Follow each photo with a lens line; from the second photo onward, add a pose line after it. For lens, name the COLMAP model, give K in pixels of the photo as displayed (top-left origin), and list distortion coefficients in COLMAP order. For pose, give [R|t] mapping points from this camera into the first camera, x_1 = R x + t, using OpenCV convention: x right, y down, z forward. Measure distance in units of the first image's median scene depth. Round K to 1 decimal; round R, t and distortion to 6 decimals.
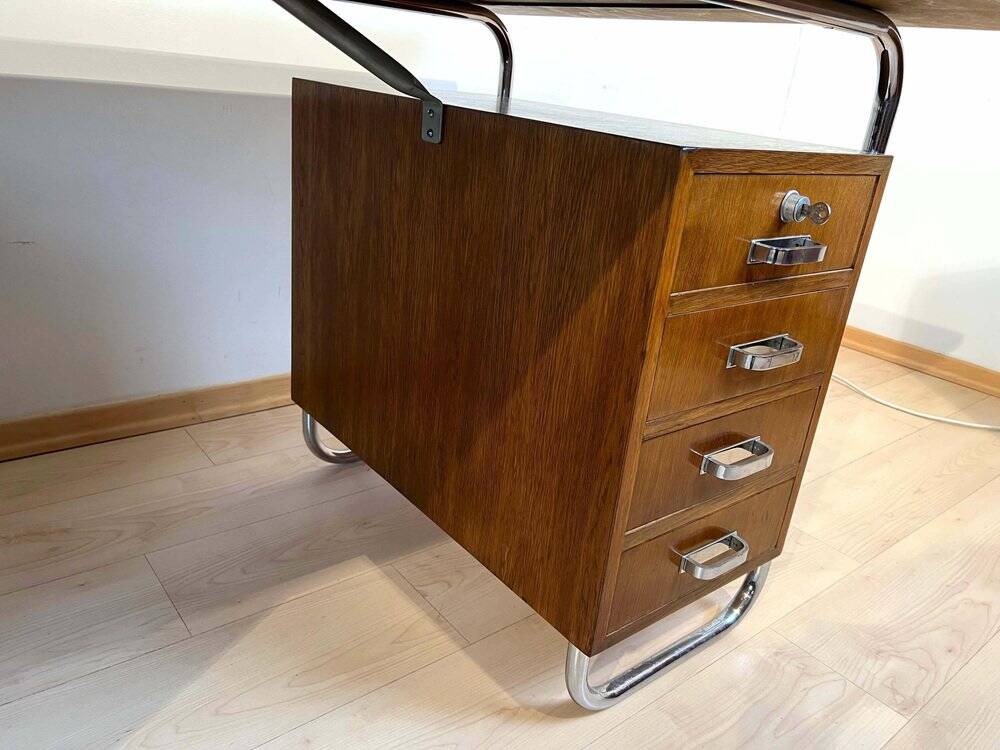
lens RADIAL K [[761.5, 0, 500.0], [0, 761.5, 375.0], [0, 0, 1]] dist [0.077884, -0.077186]
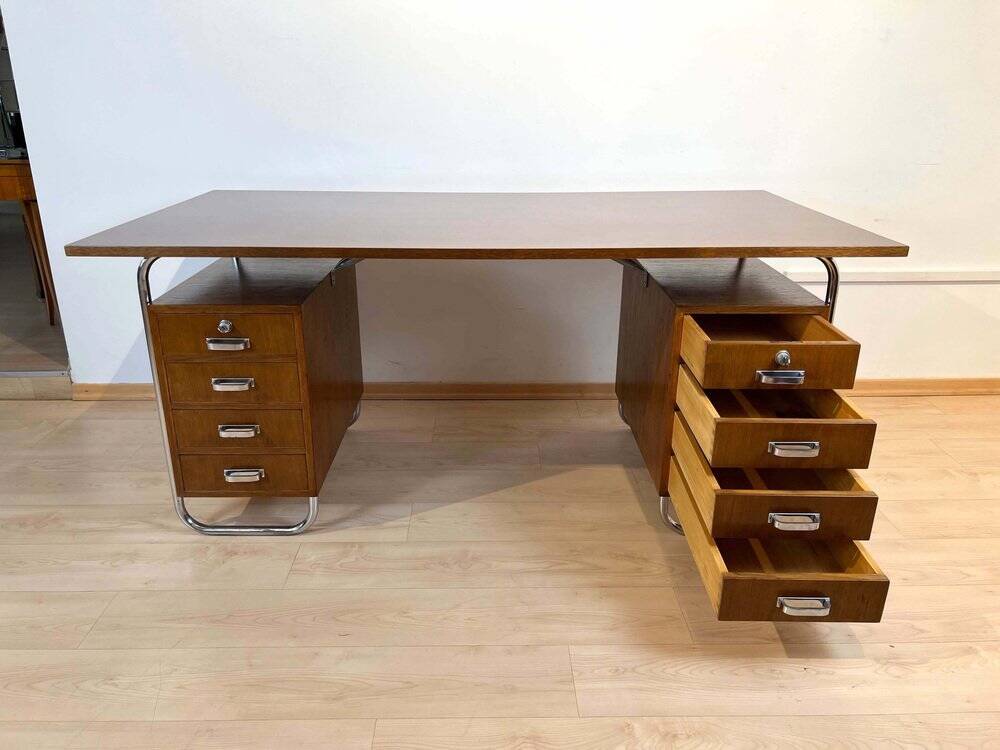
lens RADIAL K [[750.6, 0, 489.7], [0, 750.6, 373.6], [0, 0, 1]] dist [0.025258, 0.003079]
pose [[0.777659, 0.125238, -0.616086, 0.924514], [-0.157629, 0.987497, 0.001771, 0.046221], [0.608604, 0.095736, 0.787677, -1.050766]]
